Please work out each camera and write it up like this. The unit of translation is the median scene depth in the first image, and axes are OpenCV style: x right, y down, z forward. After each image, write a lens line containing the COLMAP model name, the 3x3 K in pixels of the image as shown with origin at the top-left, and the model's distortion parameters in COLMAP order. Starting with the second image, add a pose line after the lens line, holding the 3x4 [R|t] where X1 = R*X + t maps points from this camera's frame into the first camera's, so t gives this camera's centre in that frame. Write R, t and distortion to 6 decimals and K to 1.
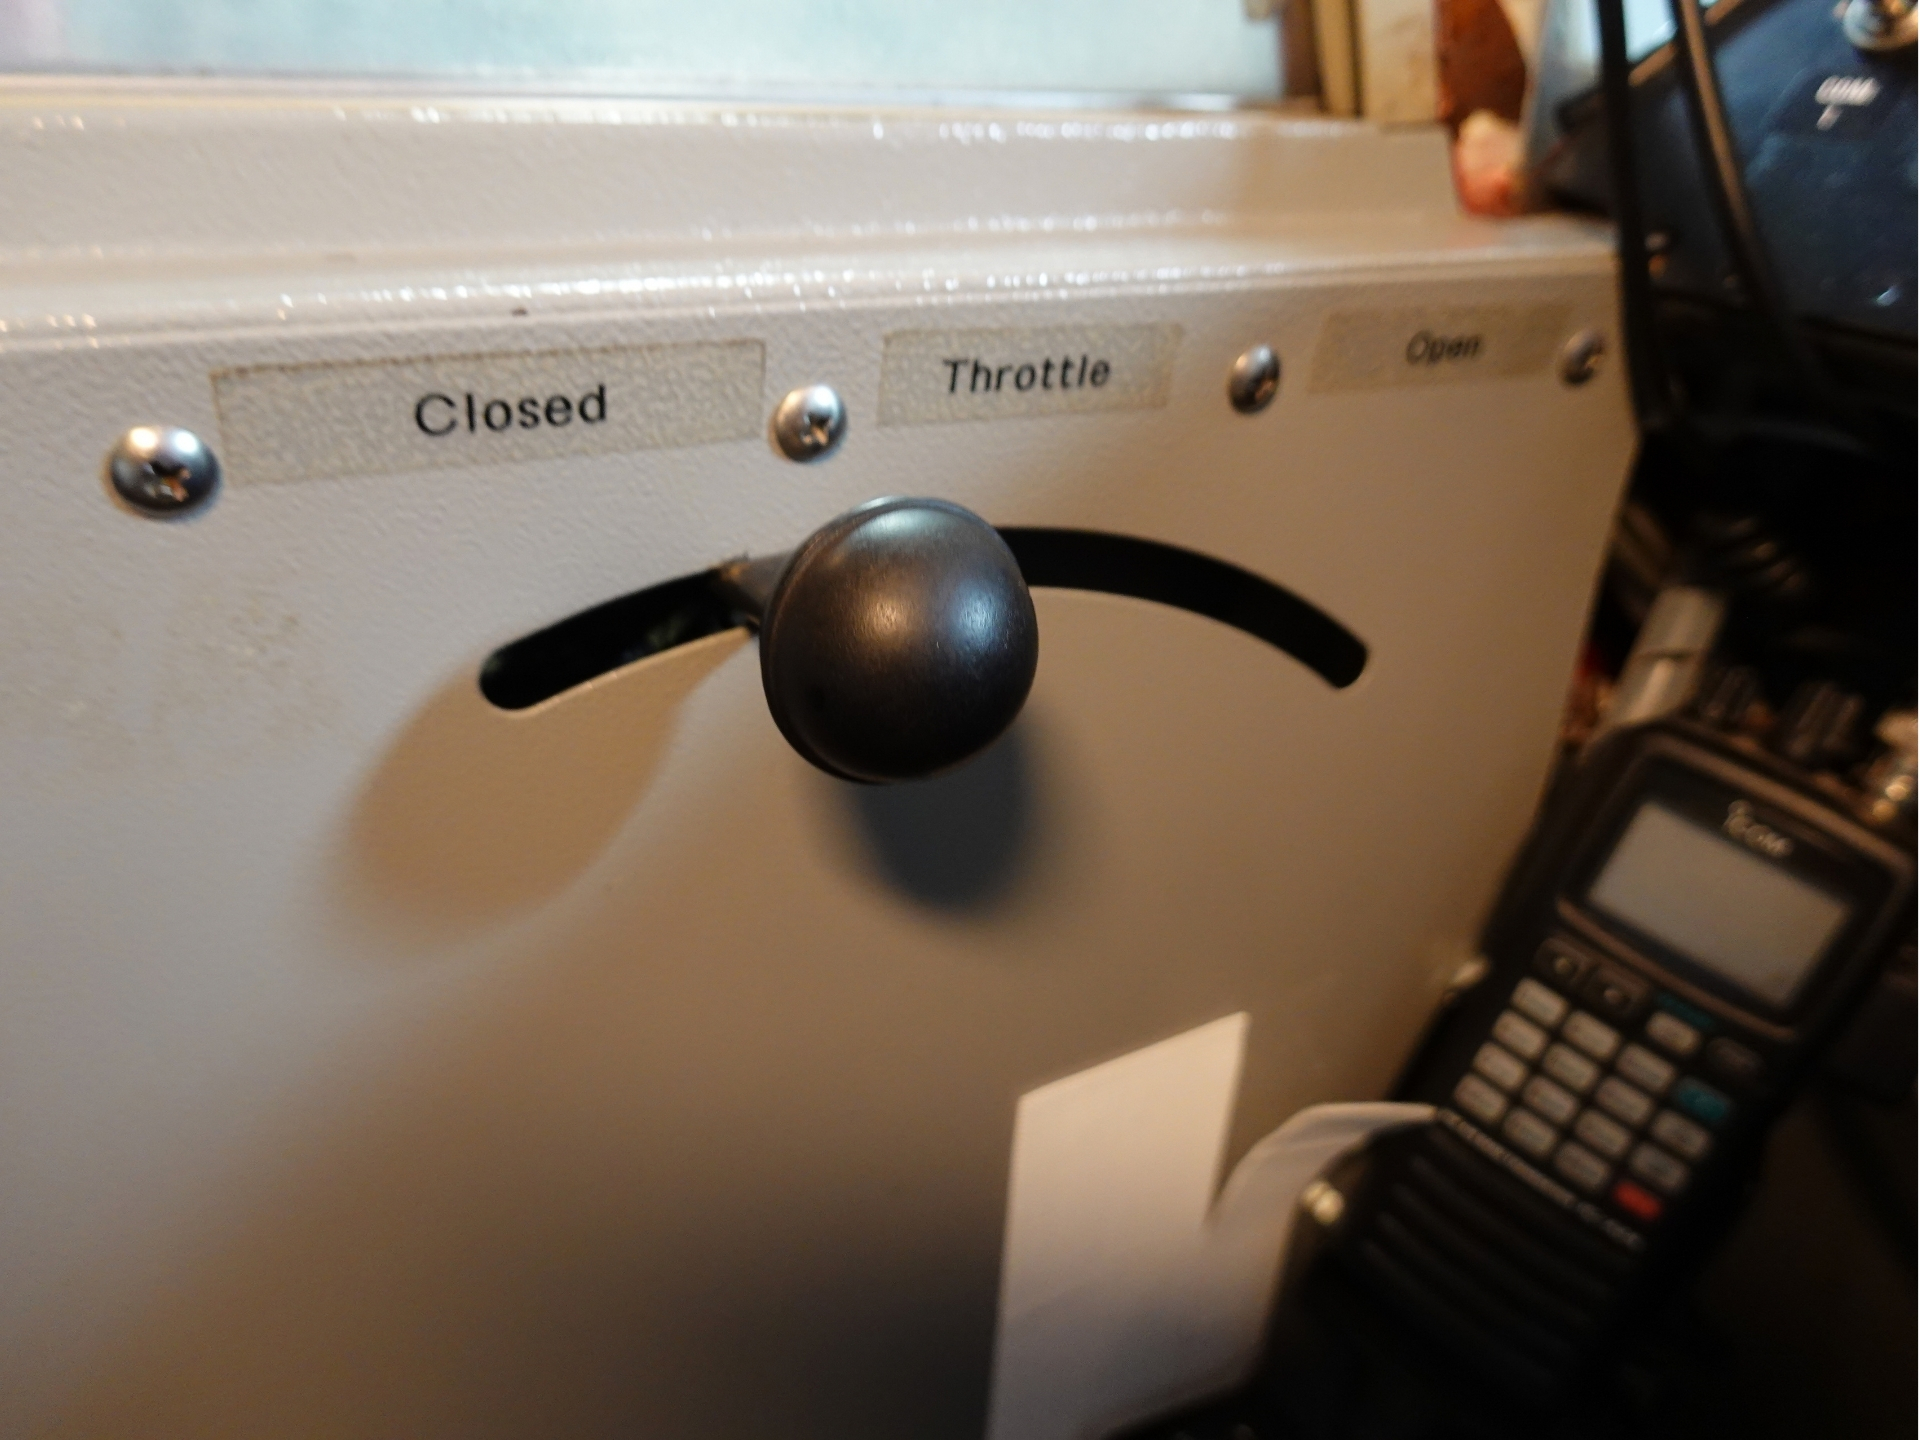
lens RADIAL K [[1415.6, 0, 957.7], [0, 1415.6, 718.5], [0, 0, 1]] dist [0.006142, 0.002411]
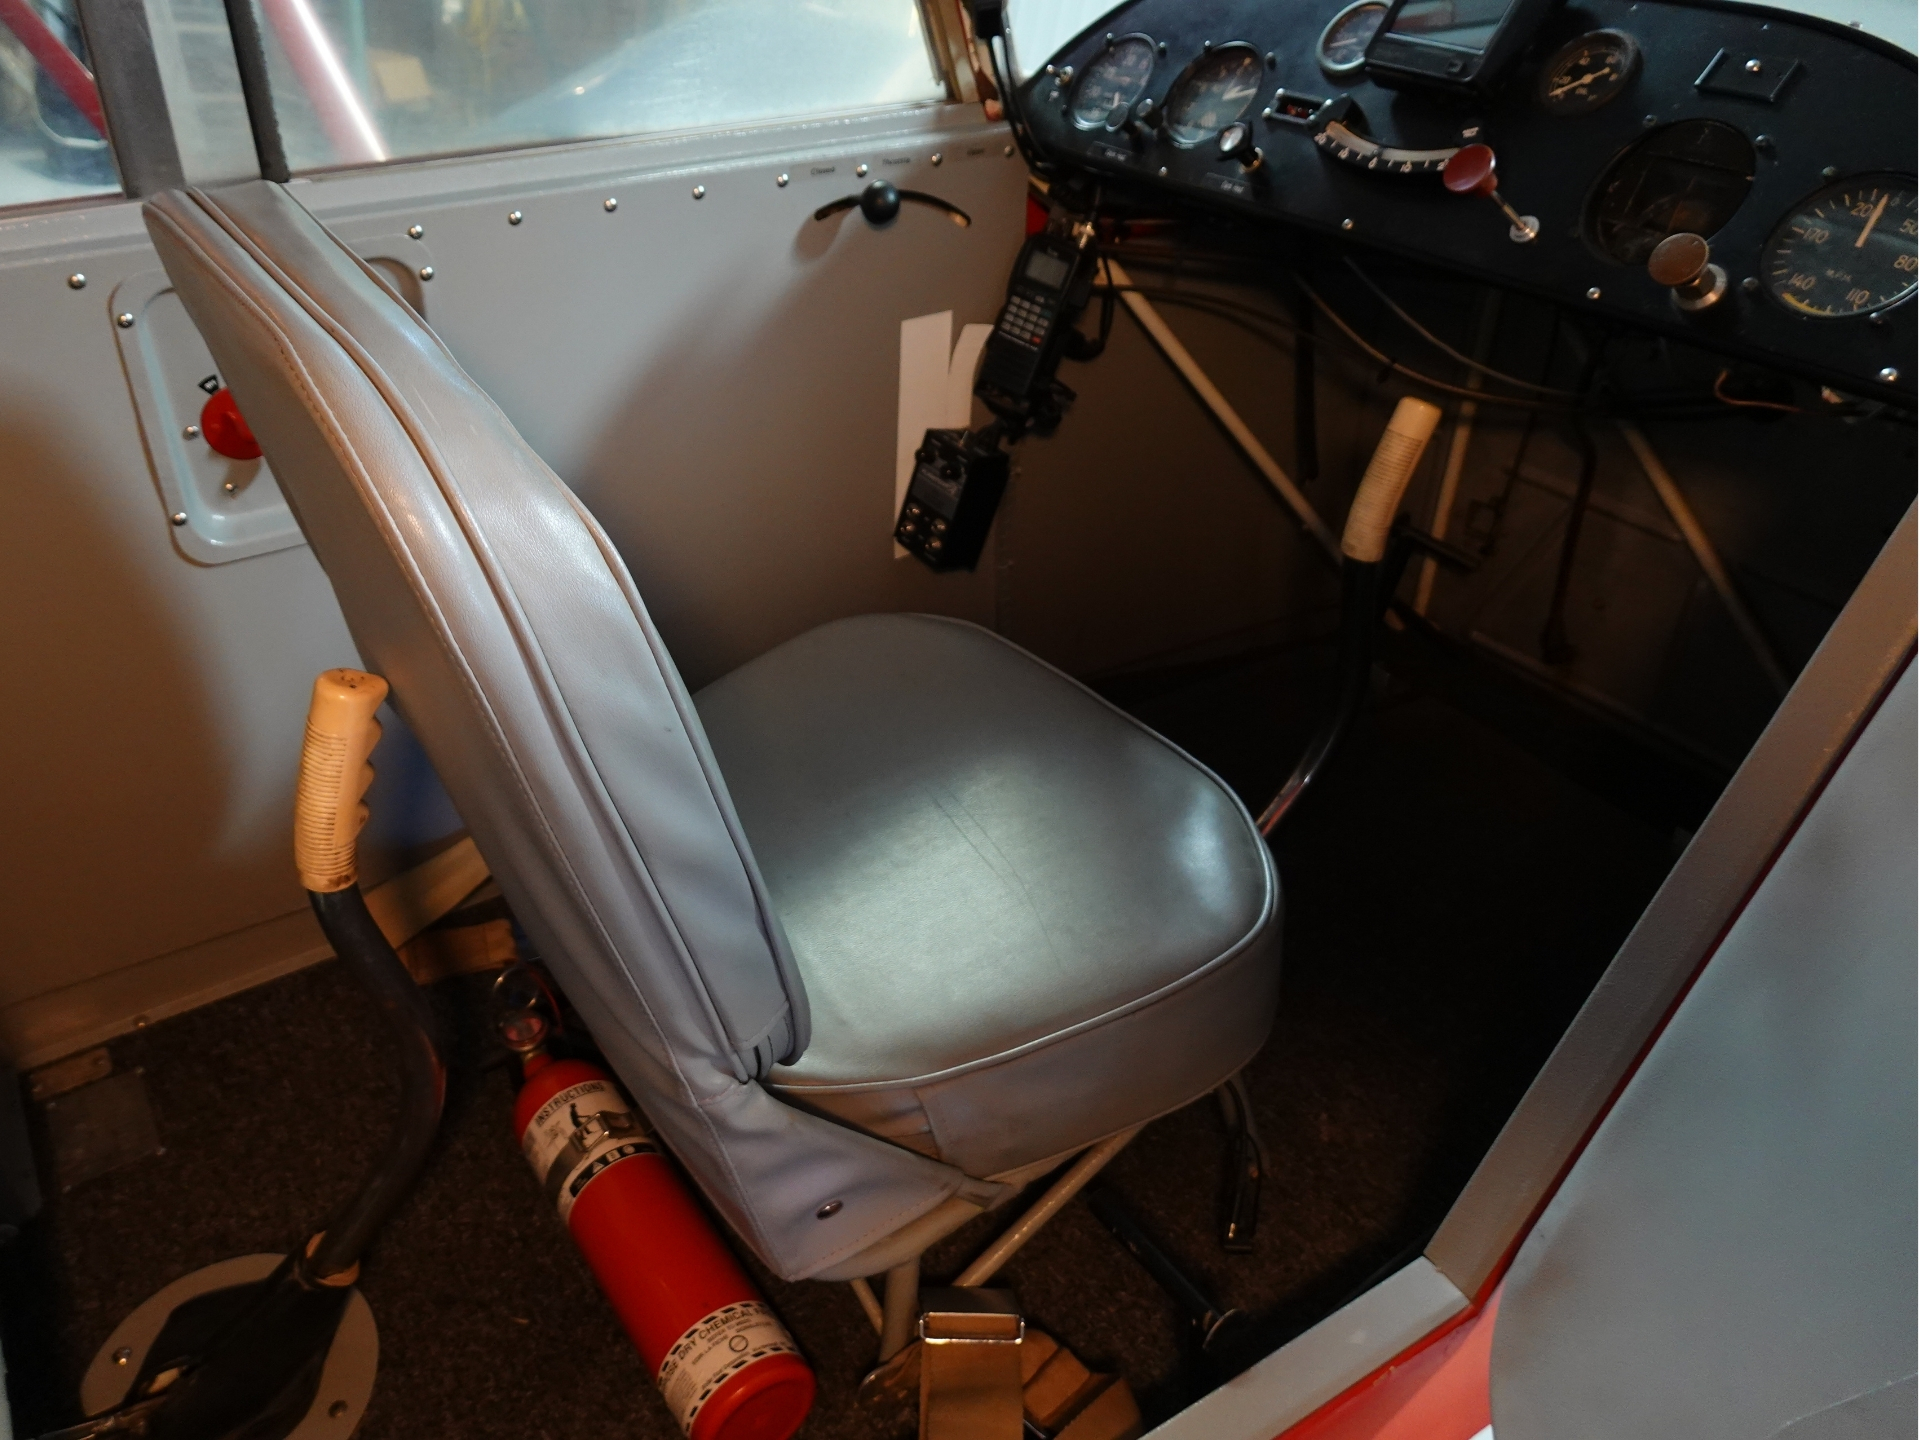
lens RADIAL K [[1458.3, 0, 855.7], [0, 1458.3, 749.7], [0, 0, 1]] dist [-0.015168, 0.006843]
pose [[0.996950, -0.069847, 0.034806, -0.378235], [0.064574, 0.988785, 0.134665, 1.000900], [-0.043822, -0.132007, 0.990280, -3.936728]]
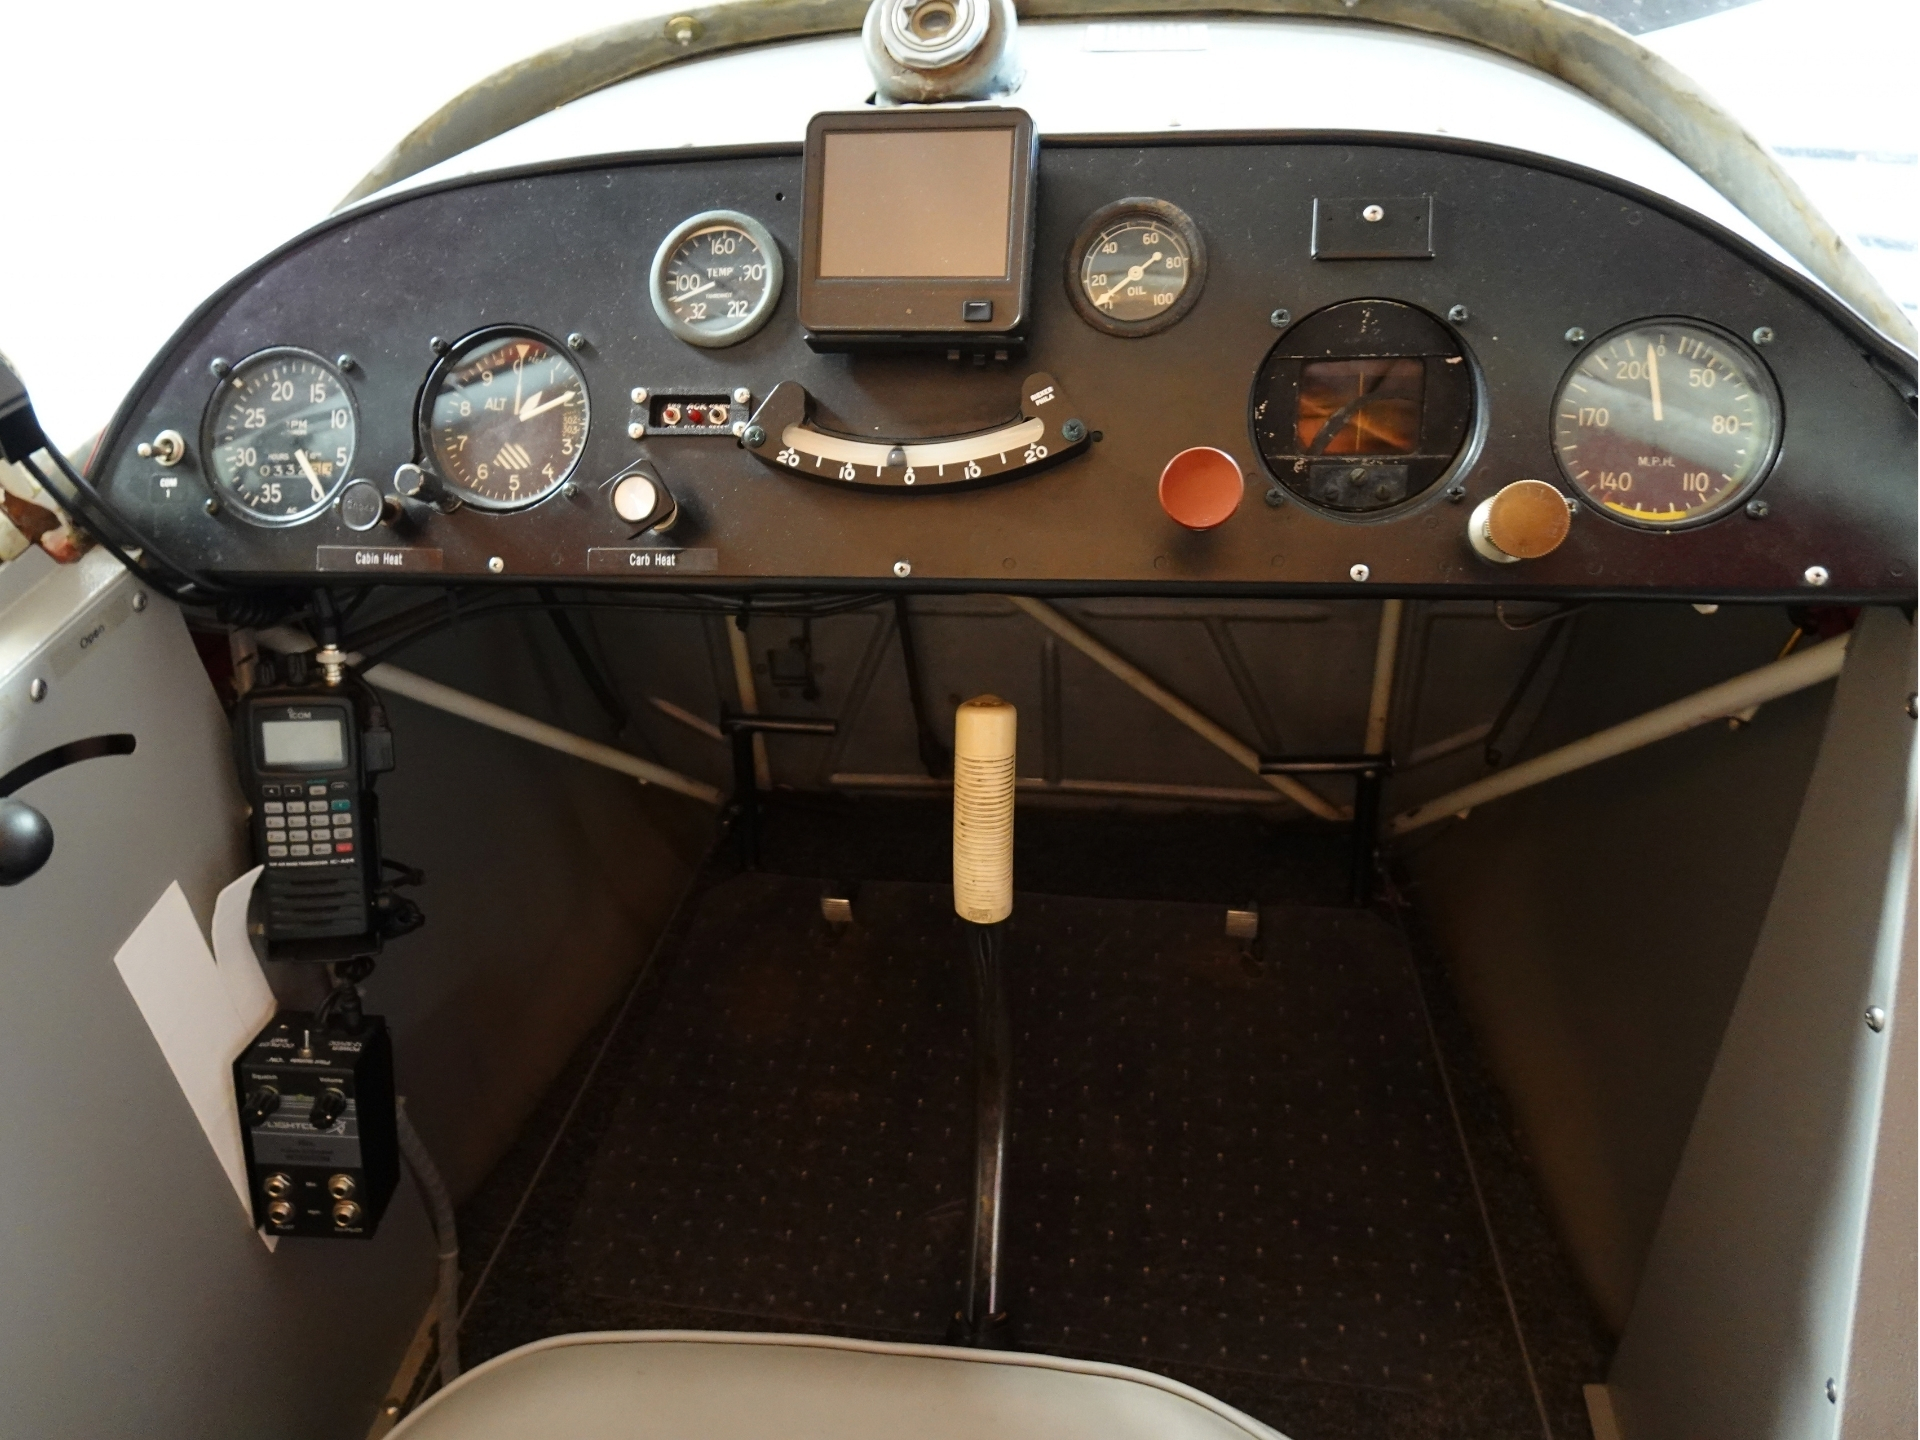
lens RADIAL K [[1448.1, 0, 918.6], [0, 1448.1, 738.3], [0, 0, 1]] dist [-0.007644, 0.001257]
pose [[0.593397, -0.539379, 0.597453, -0.429847], [0.441371, 0.838762, 0.318857, -0.245286], [-0.673106, 0.074489, 0.735785, -1.862882]]
